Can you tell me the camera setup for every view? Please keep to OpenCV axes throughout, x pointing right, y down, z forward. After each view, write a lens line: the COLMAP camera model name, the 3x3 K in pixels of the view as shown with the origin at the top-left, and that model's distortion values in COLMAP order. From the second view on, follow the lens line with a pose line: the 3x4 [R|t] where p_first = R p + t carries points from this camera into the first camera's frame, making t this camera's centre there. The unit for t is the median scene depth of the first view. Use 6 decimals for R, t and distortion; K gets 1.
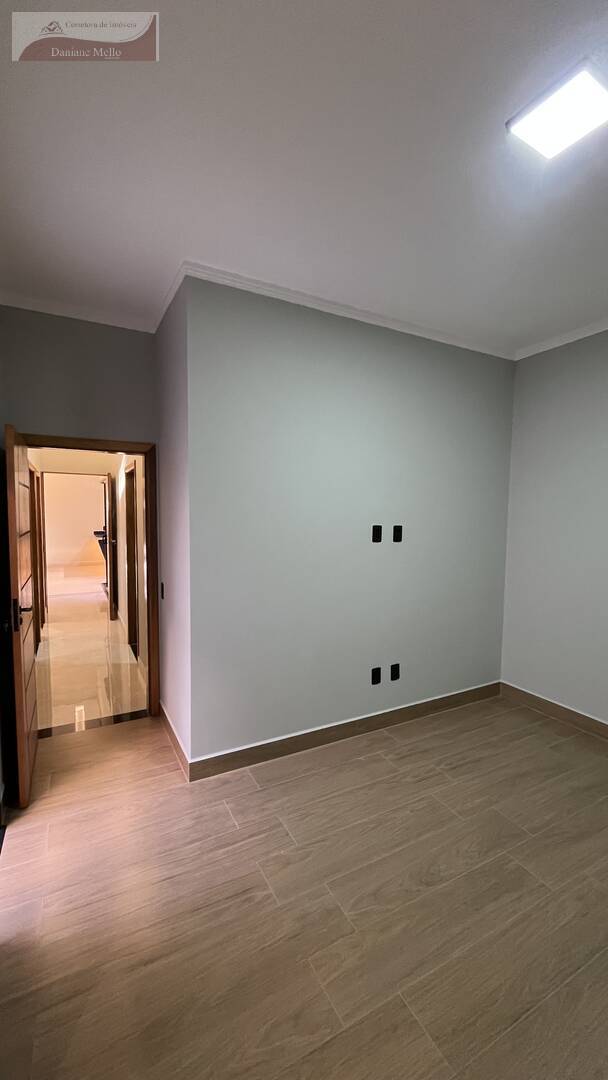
lens RADIAL K [[439.8, 0, 307.4], [0, 439.8, 542.6], [0, 0, 1]] dist [0.000523, -0.000046]
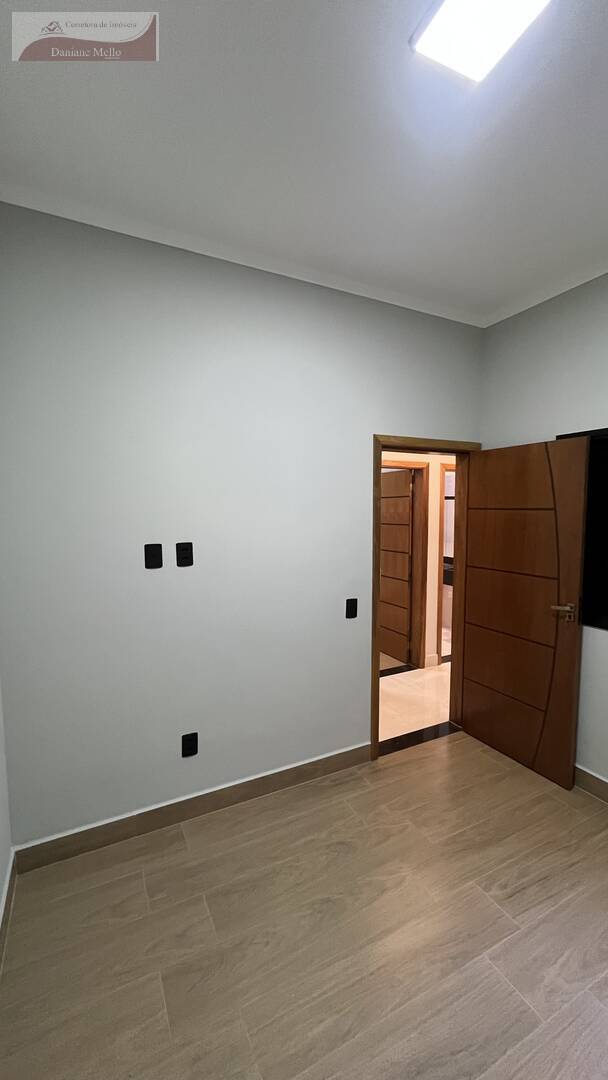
lens RADIAL K [[439.8, 0, 307.4], [0, 439.8, 542.6], [0, 0, 1]] dist [0.000523, -0.000046]
pose [[-0.999806, -0.015292, 0.012406, 0.331298], [-0.013163, 0.987587, 0.156523, -0.157142], [-0.014646, 0.156330, -0.987596, 1.897959]]
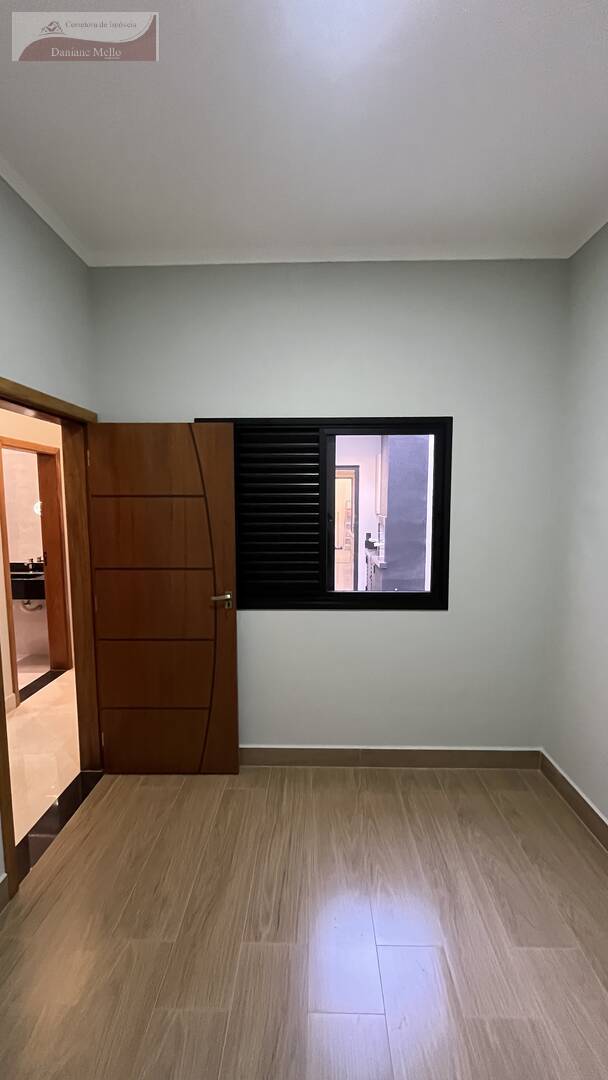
lens RADIAL K [[445.5, 0, 304.3], [0, 445.5, 541.7], [0, 0, 1]] dist [0.002603, 0.000342]
pose [[-0.495600, 0.072325, -0.865535, 0.587220], [-0.073725, 0.989427, 0.124892, -0.107575], [0.865416, 0.125708, -0.485028, 1.417175]]
